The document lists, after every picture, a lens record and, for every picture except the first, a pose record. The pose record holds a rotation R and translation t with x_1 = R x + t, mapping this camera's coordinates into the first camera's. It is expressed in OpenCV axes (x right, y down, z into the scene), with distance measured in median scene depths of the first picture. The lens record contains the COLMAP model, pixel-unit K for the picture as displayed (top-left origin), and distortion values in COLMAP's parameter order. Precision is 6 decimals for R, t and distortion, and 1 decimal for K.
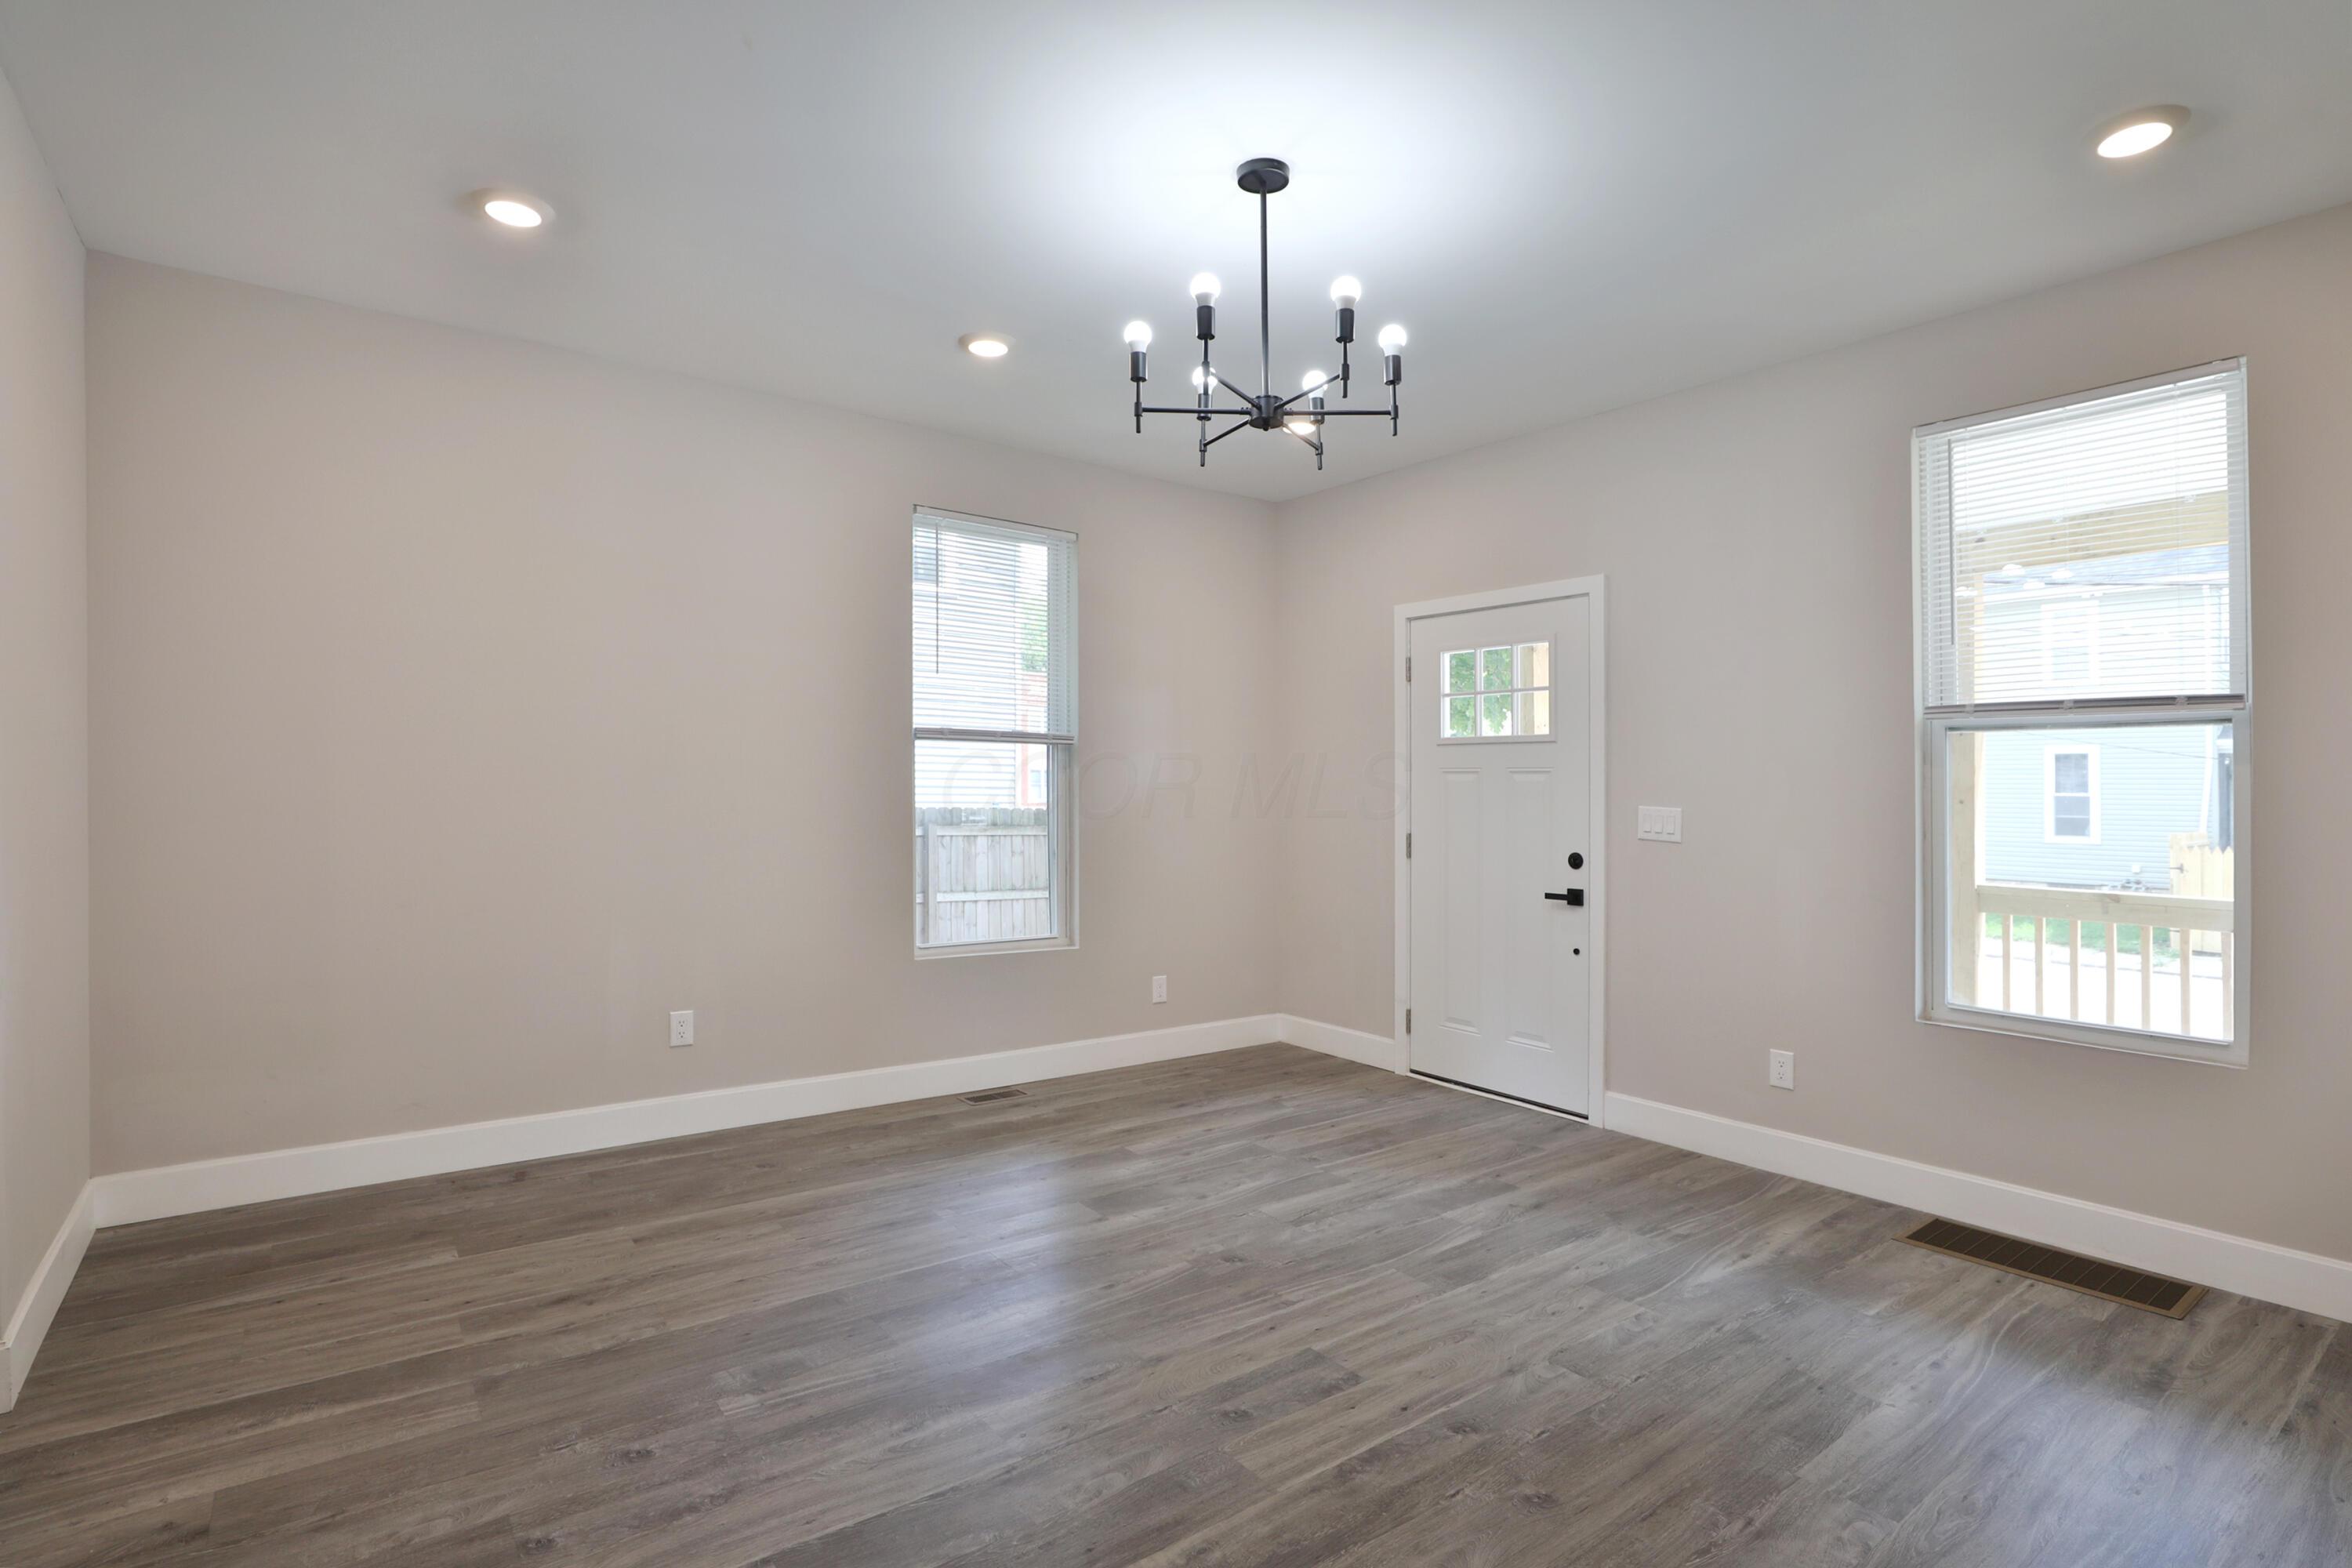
lens RADIAL K [[1144.9, 0, 1168.8], [0, 1144.9, 785.3], [0, 0, 1]] dist [-0.035288, 0.010161]
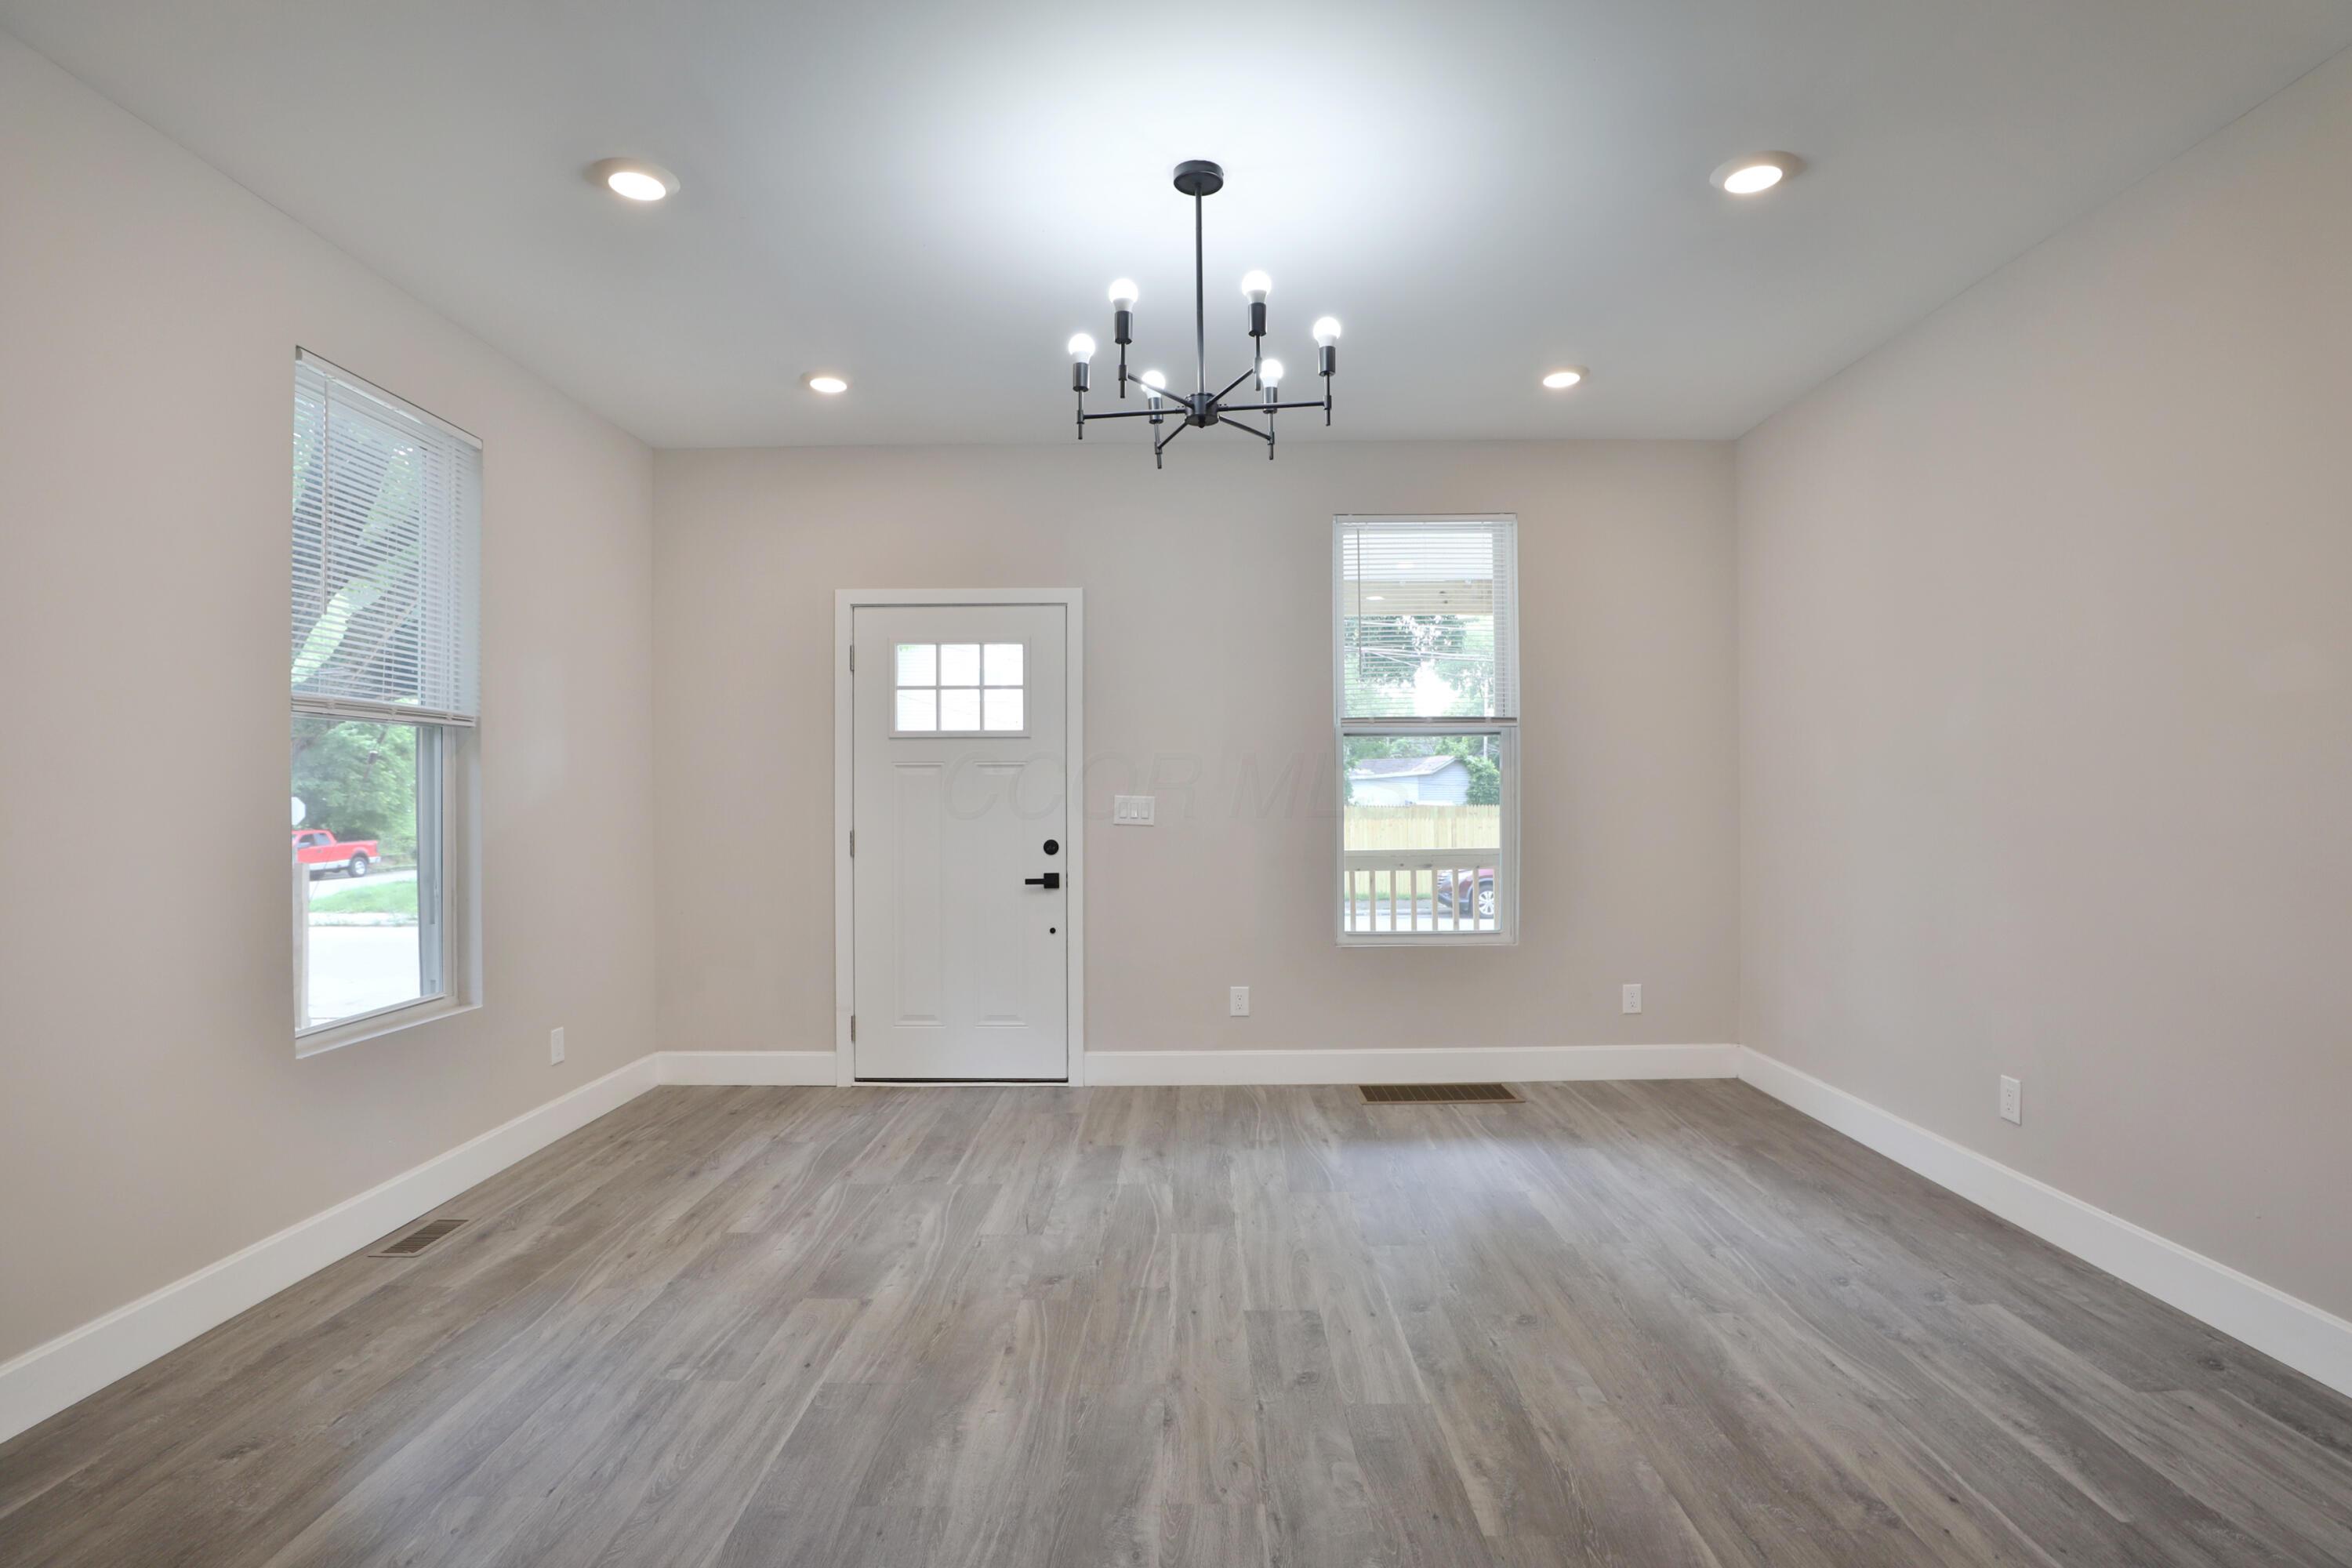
lens RADIAL K [[1144.9, 0, 1181.1], [0, 1144.9, 774.6], [0, 0, 1]] dist [-0.035288, 0.010161]
pose [[0.606758, -0.004348, 0.794875, -0.501295], [0.011249, 0.999932, -0.003117, 0.001707], [-0.794807, 0.010833, 0.606766, 0.272040]]
